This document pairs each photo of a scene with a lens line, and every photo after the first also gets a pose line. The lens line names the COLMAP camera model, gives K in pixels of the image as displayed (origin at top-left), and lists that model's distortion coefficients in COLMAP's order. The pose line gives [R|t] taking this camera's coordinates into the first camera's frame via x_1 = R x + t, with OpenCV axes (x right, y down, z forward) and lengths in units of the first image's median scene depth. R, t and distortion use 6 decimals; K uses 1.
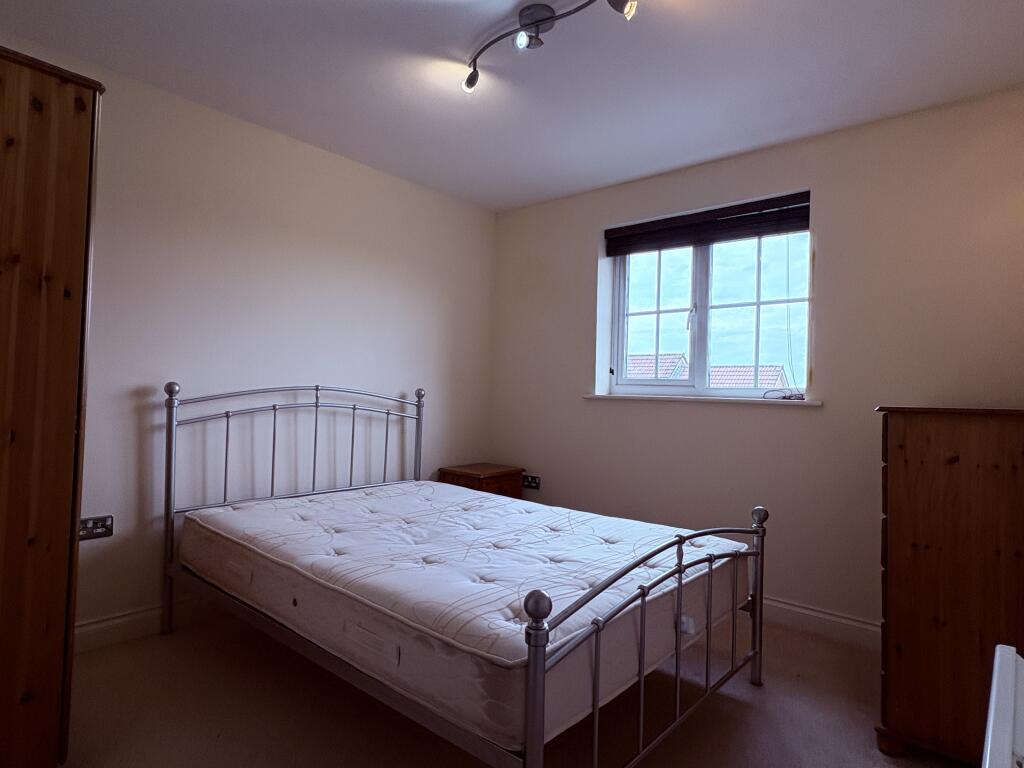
lens RADIAL K [[583.9, 0, 512.0], [0, 583.9, 384.0], [0, 0, 1]] dist [0.002363, 0.000399]
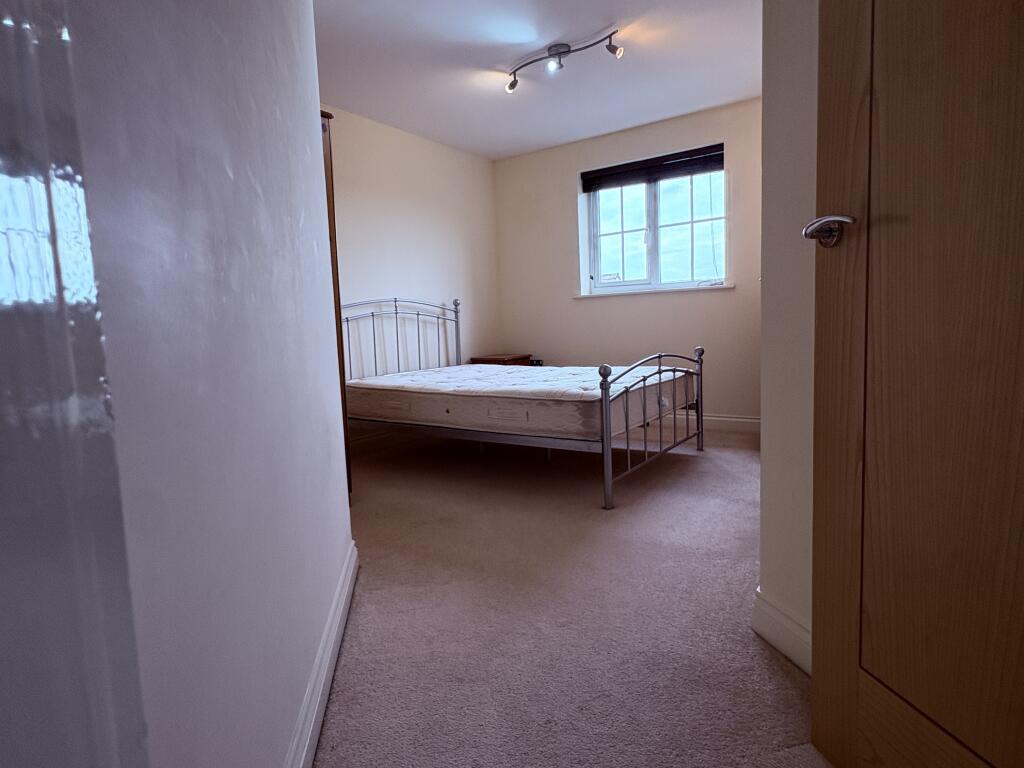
lens RADIAL K [[583.9, 0, 512.0], [0, 583.9, 384.0], [0, 0, 1]] dist [0.002363, 0.000399]
pose [[0.991413, -0.082019, 0.101850, -0.216513], [0.069566, 0.990295, 0.120316, 0.058401], [-0.110730, -0.112198, 0.987497, -0.457867]]
